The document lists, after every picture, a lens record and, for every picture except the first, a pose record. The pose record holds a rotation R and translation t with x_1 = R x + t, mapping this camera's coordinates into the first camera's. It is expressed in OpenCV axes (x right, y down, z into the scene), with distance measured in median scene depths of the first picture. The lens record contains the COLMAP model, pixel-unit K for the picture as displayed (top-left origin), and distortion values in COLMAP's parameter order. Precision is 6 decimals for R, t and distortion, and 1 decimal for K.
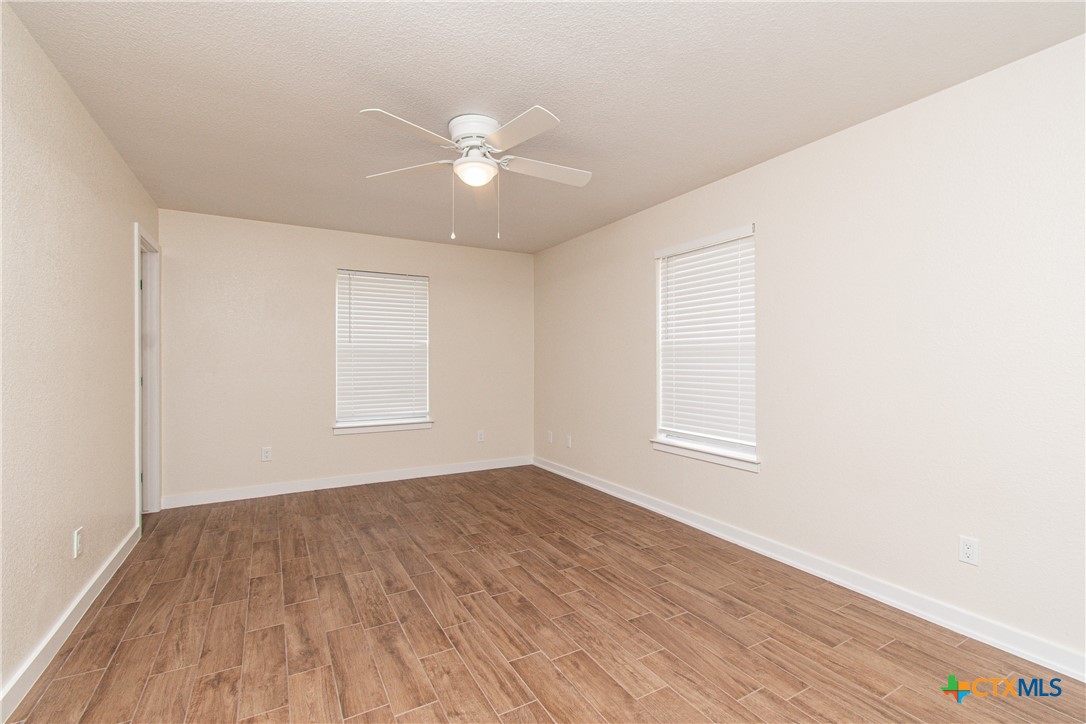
lens RADIAL K [[473.7, 0, 550.6], [0, 473.7, 357.7], [0, 0, 1]] dist [0.001265, -0.000220]
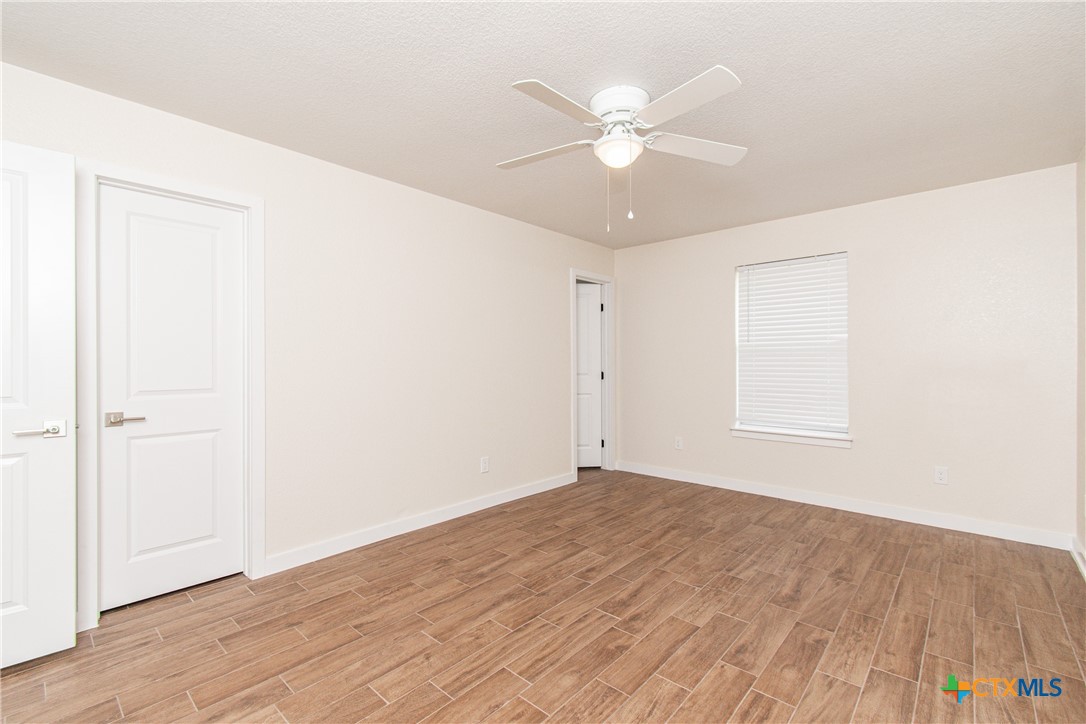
lens RADIAL K [[477.5, 0, 544.0], [0, 477.5, 361.2], [0, 0, 1]] dist [0.001607, -0.001544]
pose [[0.310227, -0.000699, -0.950662, 0.599955], [0.007934, 0.999967, 0.001854, 0.003534], [0.950629, -0.008117, 0.310223, 0.528419]]
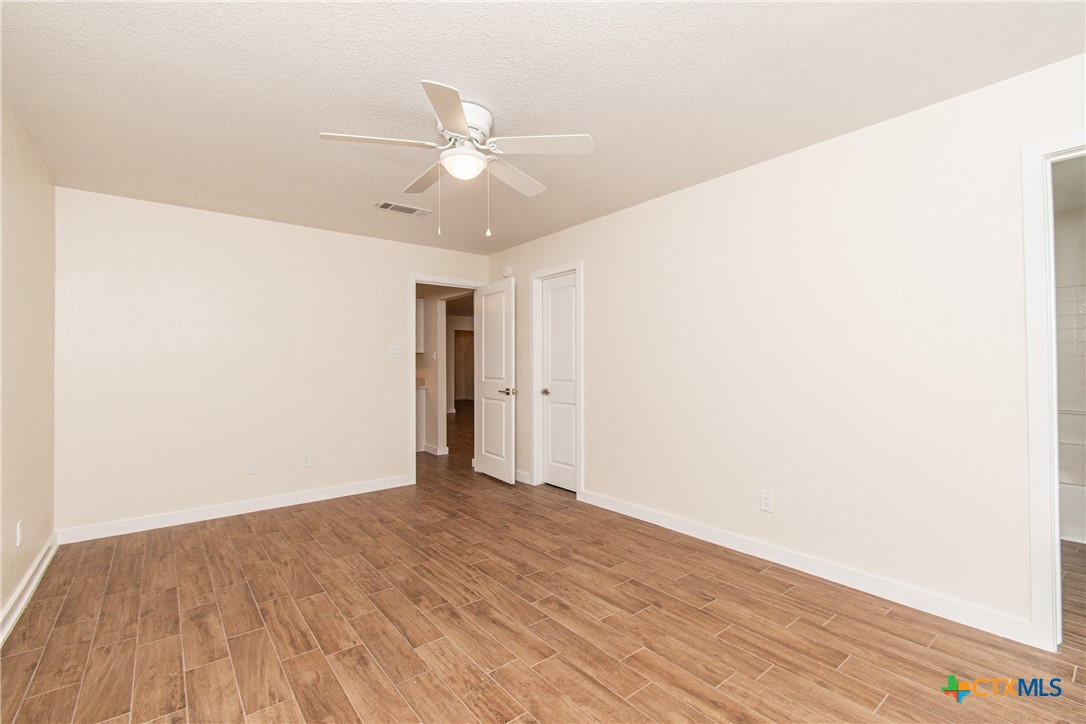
lens RADIAL K [[488.8, 0, 554.4], [0, 488.8, 363.9], [0, 0, 1]] dist [0.002134, -0.000077]
pose [[-0.987981, 0.005843, -0.154465, -0.165482], [0.006644, 0.999967, -0.004666, 0.008235], [0.154433, -0.005636, -0.987987, 1.795201]]
